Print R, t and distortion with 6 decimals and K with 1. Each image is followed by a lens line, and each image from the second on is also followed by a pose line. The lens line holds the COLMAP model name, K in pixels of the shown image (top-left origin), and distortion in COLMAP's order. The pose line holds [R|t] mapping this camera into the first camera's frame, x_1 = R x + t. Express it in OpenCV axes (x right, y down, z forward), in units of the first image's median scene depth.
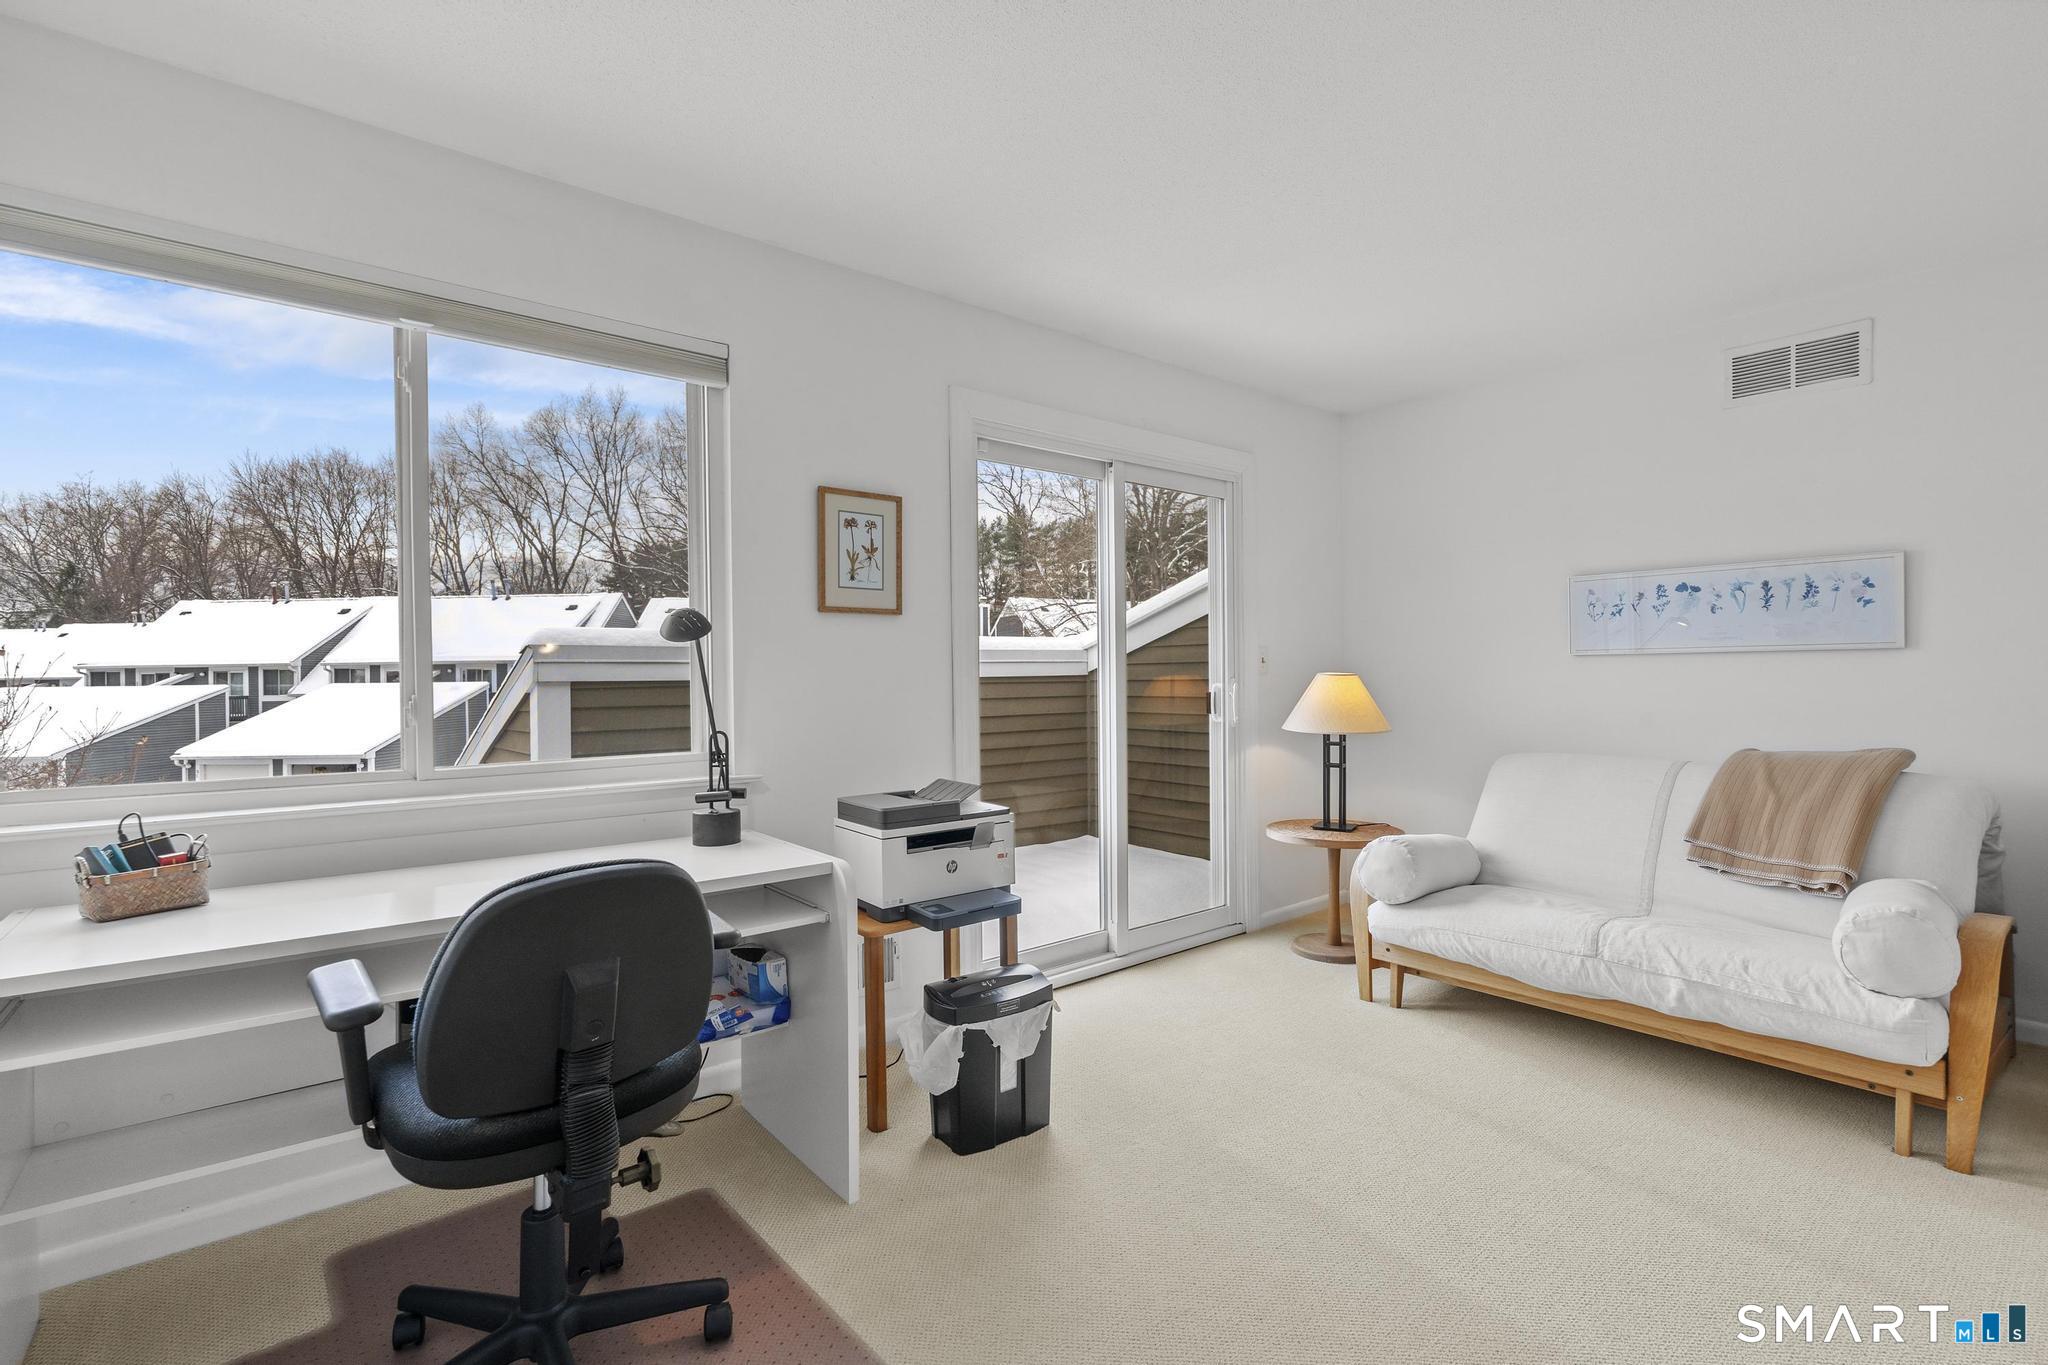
lens RADIAL K [[928.5, 0, 1004.8], [0, 928.5, 670.9], [0, 0, 1]] dist [-0.006028, 0.000529]
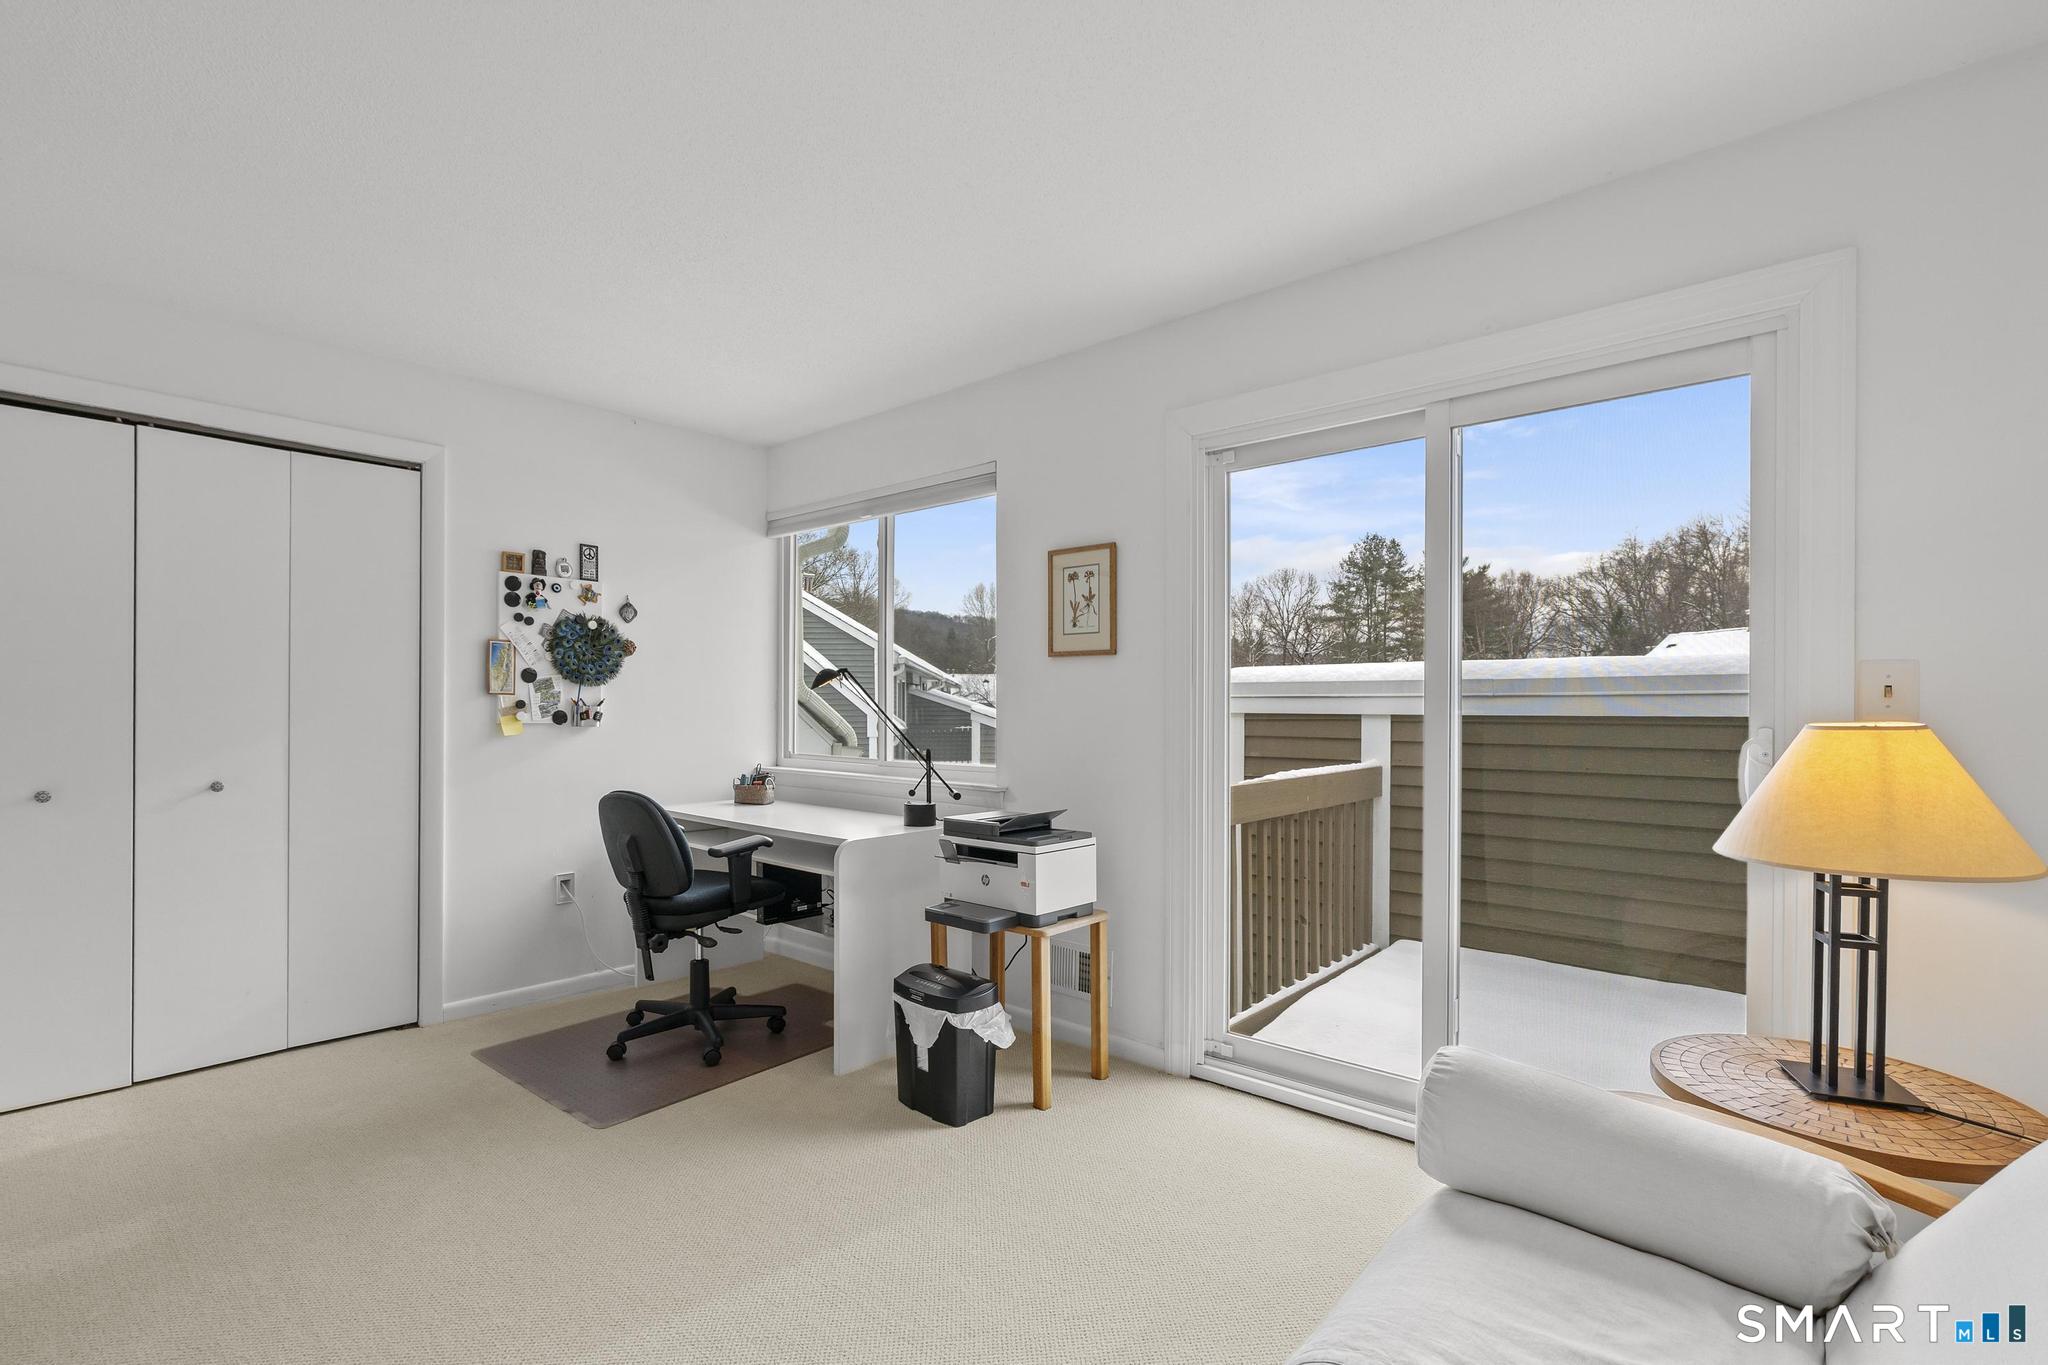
lens RADIAL K [[928.5, 0, 1002.2], [0, 928.5, 701.8], [0, 0, 1]] dist [-0.006028, 0.000529]
pose [[0.168550, 0.005528, -0.985678, 0.920711], [-0.002303, 0.999984, 0.005214, -0.012259], [0.985690, 0.001391, 0.168560, 0.712908]]
